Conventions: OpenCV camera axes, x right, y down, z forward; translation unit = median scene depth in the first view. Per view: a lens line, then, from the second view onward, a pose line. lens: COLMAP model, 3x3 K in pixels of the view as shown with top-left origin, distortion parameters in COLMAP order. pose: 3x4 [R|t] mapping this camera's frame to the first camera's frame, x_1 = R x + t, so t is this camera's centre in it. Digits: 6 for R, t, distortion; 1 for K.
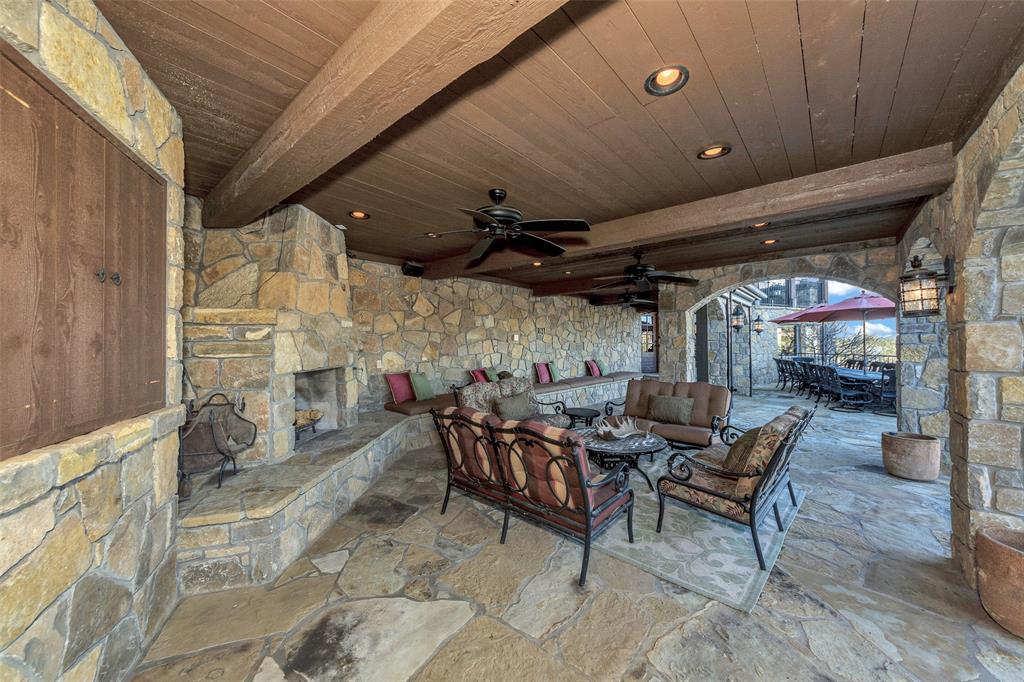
lens RADIAL K [[383.9, 0, 512.0], [0, 383.9, 341.0], [0, 0, 1]] dist [-0.009197, -0.000078]
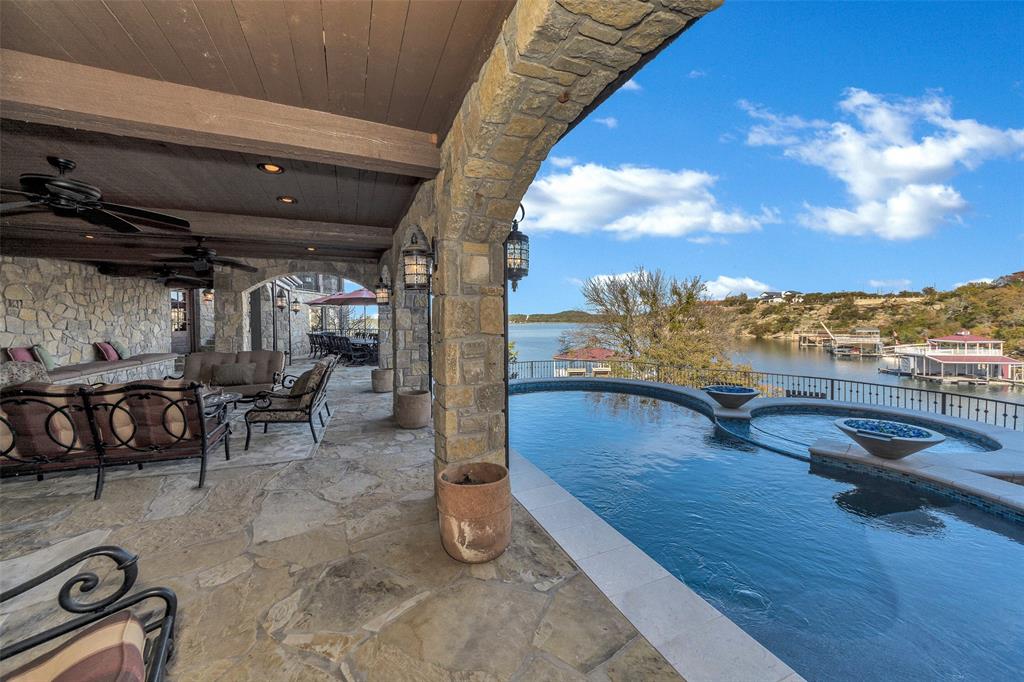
lens RADIAL K [[404.1, 0, 510.9], [0, 404.1, 323.2], [0, 0, 1]] dist [0.000489, -0.000169]
pose [[0.466672, -0.003208, 0.884425, -0.307707], [0.000131, 0.999994, 0.003559, 0.014552], [-0.884431, -0.001545, 0.466669, -0.361247]]
